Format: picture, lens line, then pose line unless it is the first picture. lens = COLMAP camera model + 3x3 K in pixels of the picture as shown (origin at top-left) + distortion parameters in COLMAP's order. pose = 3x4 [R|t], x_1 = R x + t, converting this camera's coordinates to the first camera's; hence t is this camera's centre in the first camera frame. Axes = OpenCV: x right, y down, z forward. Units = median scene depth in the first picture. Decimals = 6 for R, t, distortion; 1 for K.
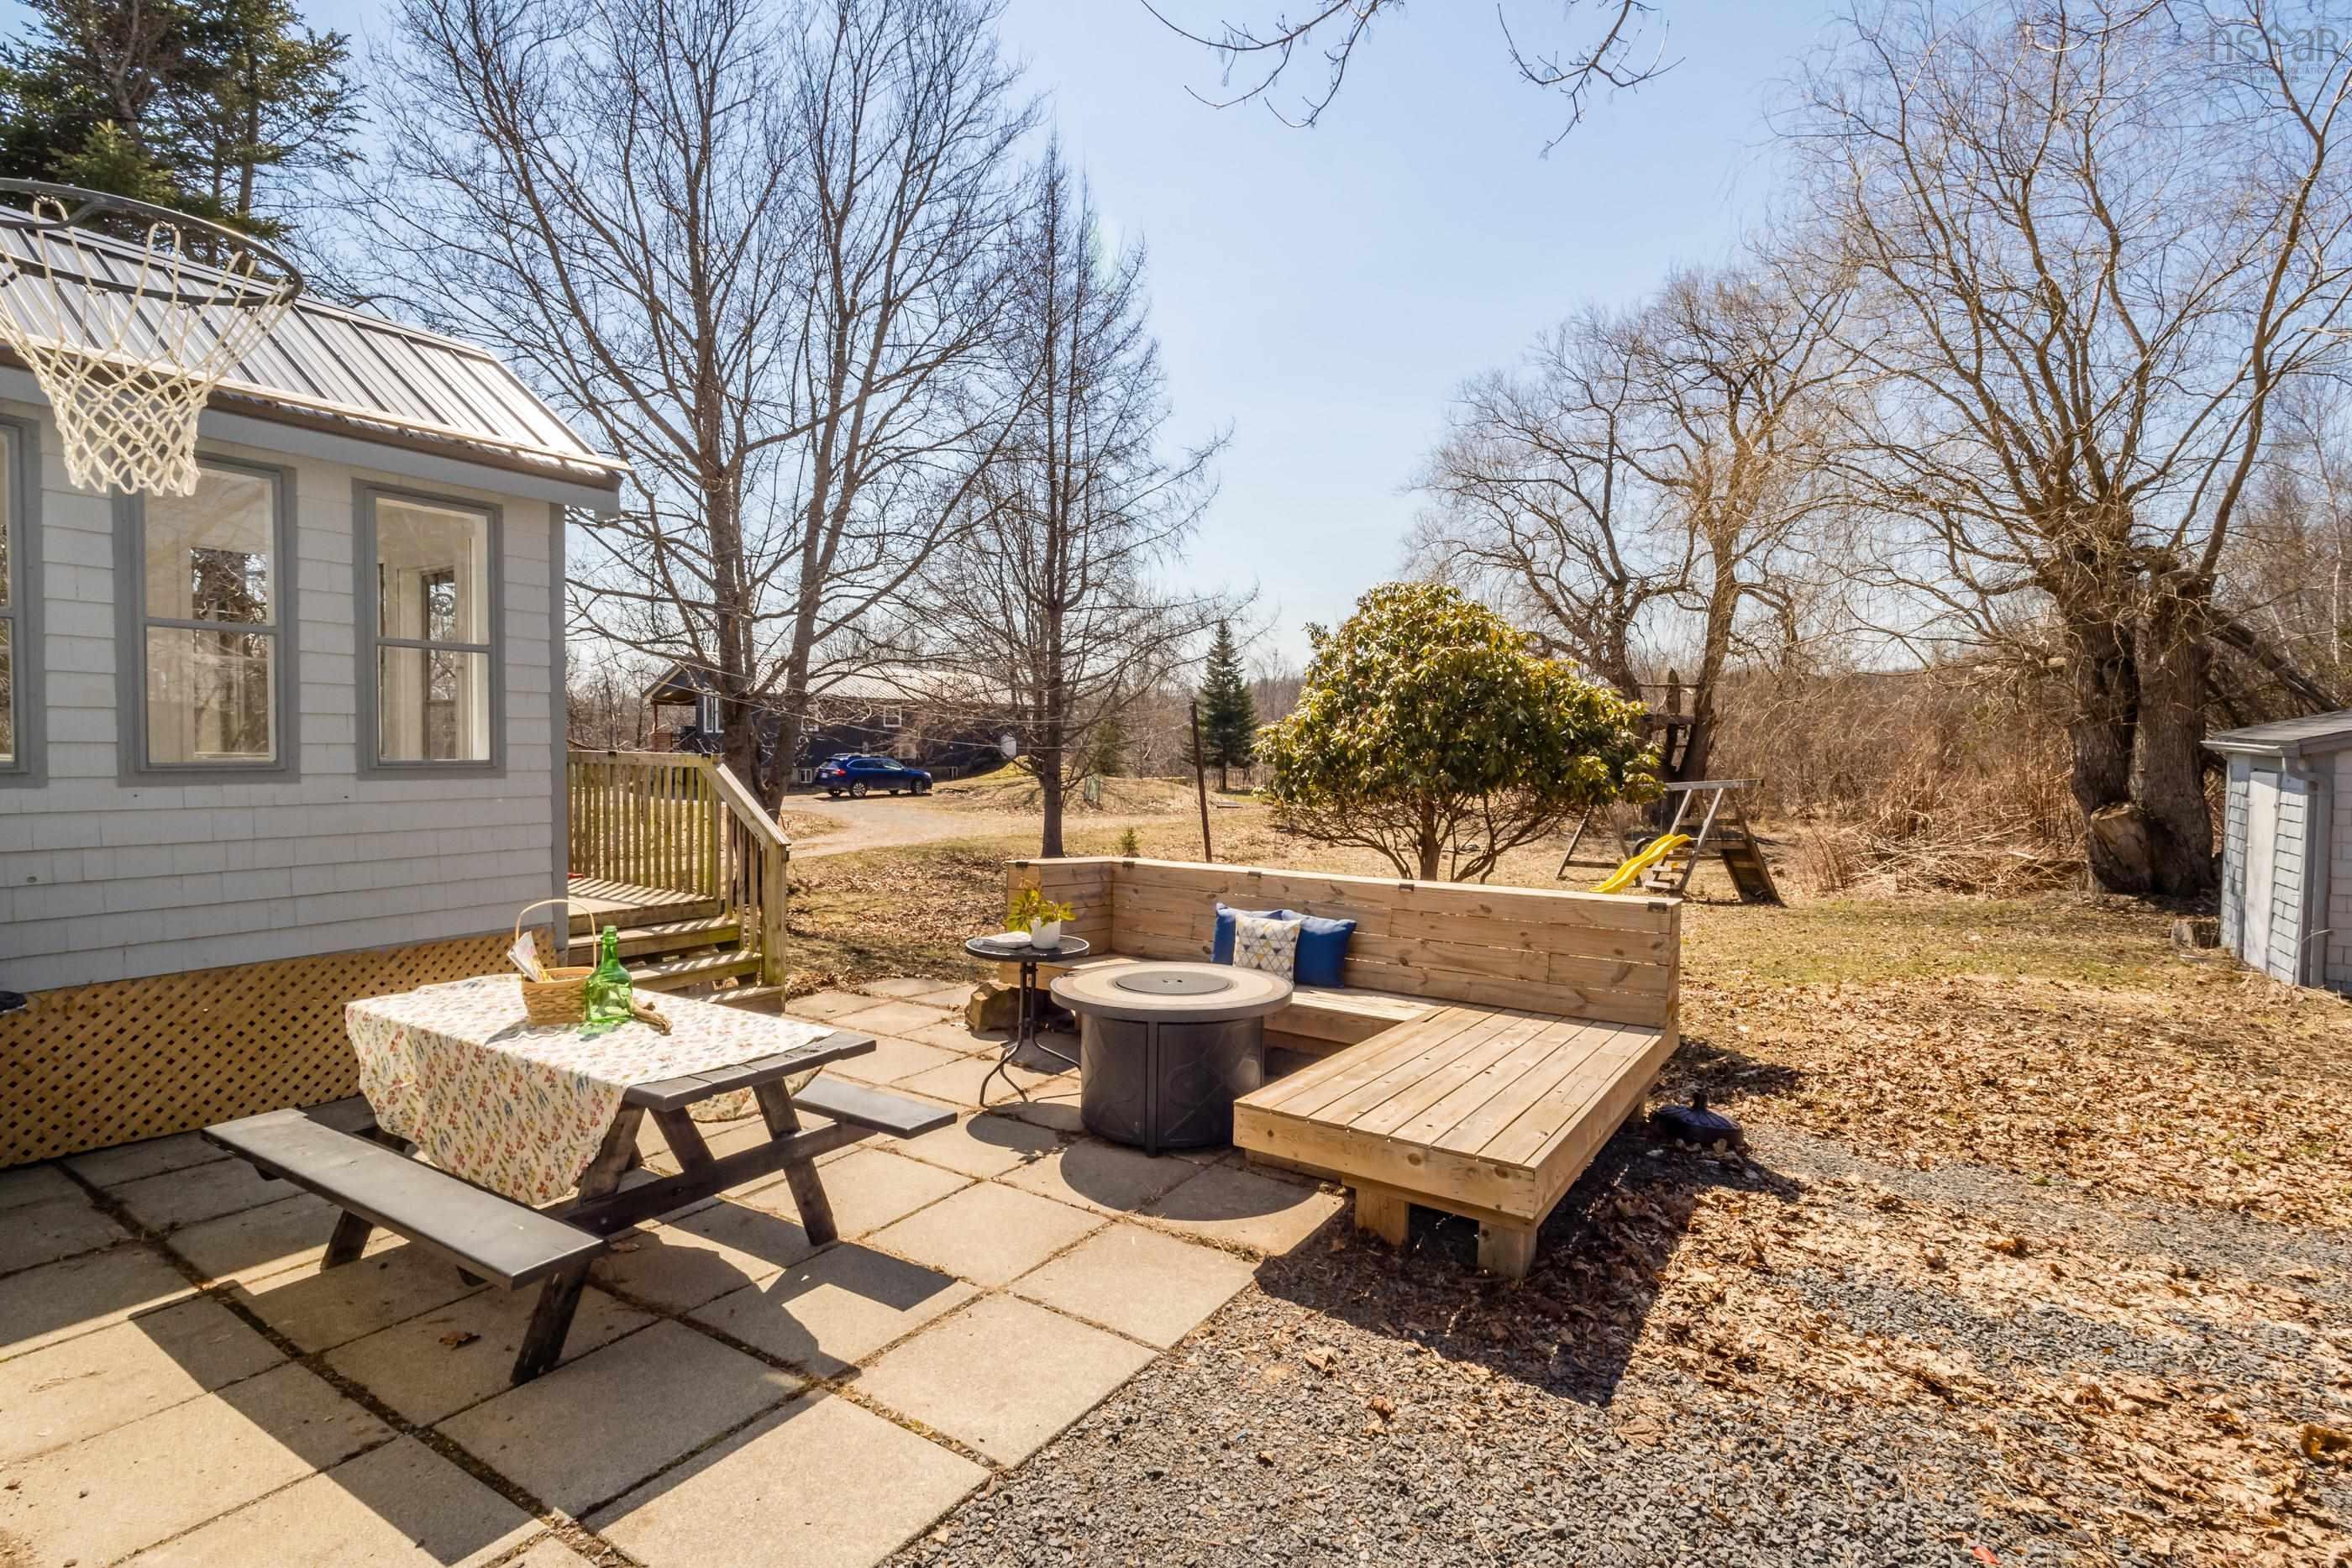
lens RADIAL K [[1166.2, 0, 1197.9], [0, 1166.2, 784.3], [0, 0, 1]] dist [0.008779, -0.002045]
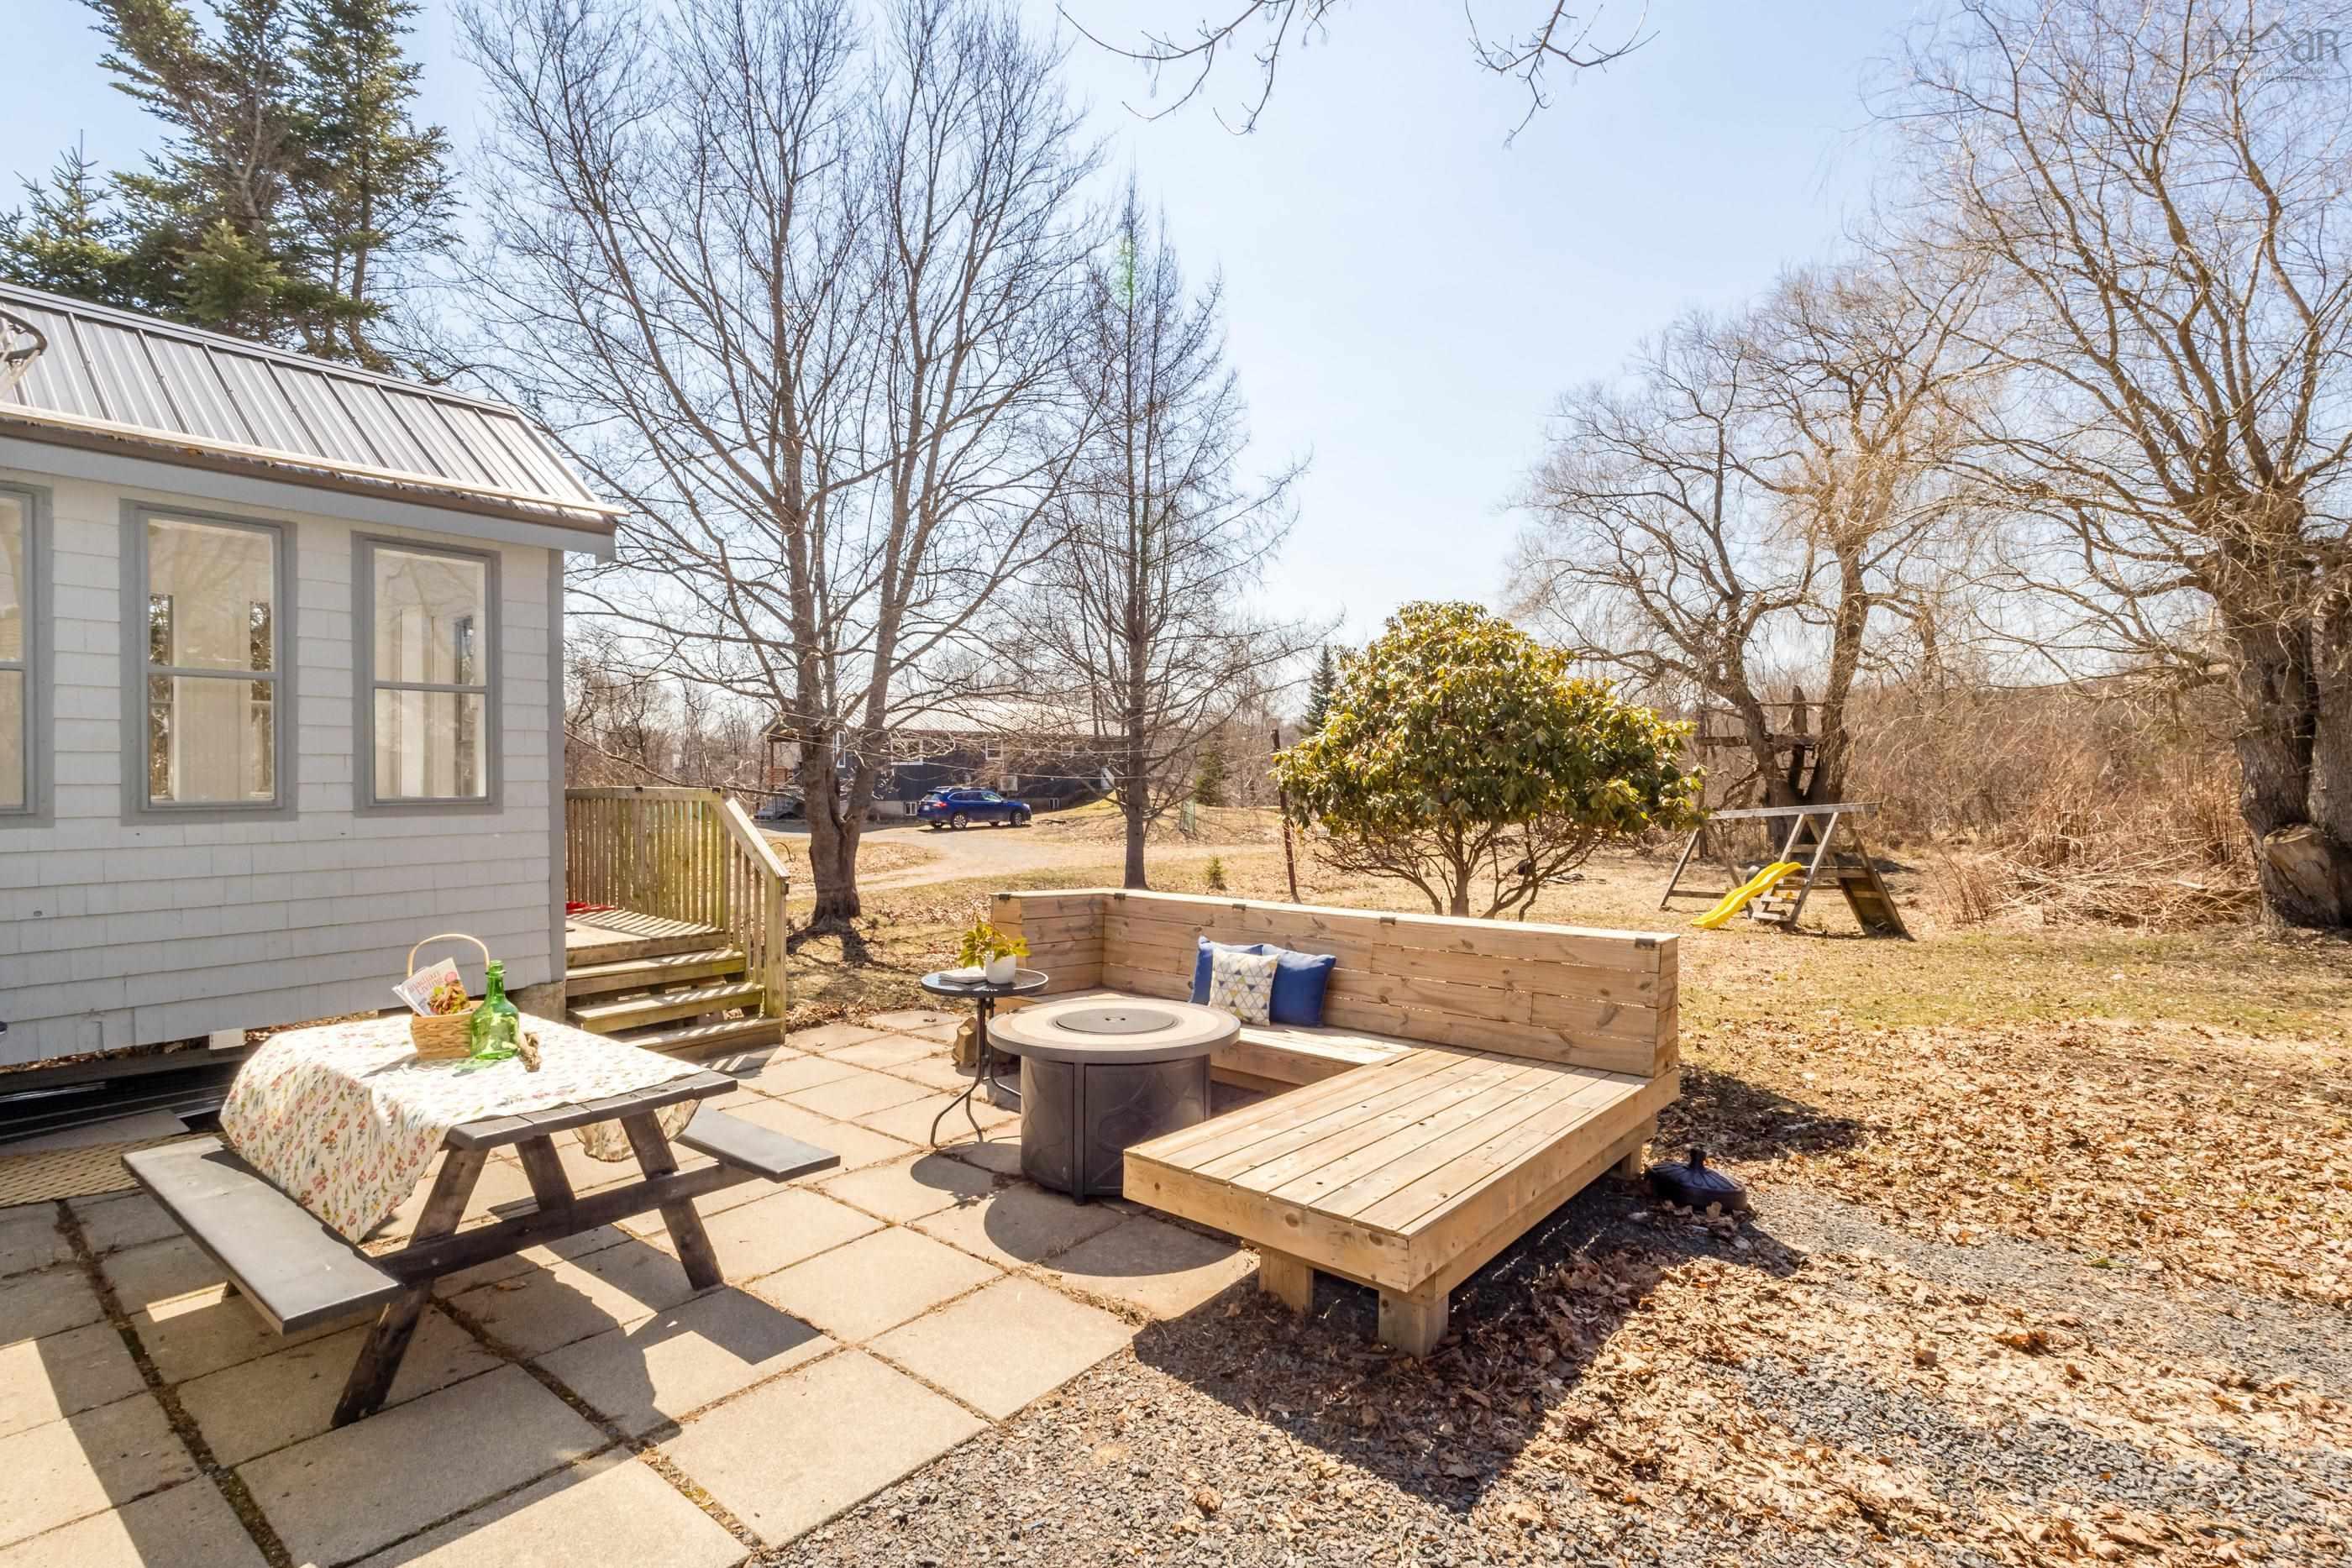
lens RADIAL K [[1166.2, 0, 1186.6], [0, 1166.2, 781.6], [0, 0, 1]] dist [0.008779, -0.002045]
pose [[0.993340, -0.012174, -0.114573, 0.107285], [0.009004, 0.999563, -0.028149, 0.000527], [0.114866, 0.026930, 0.993016, 0.034822]]
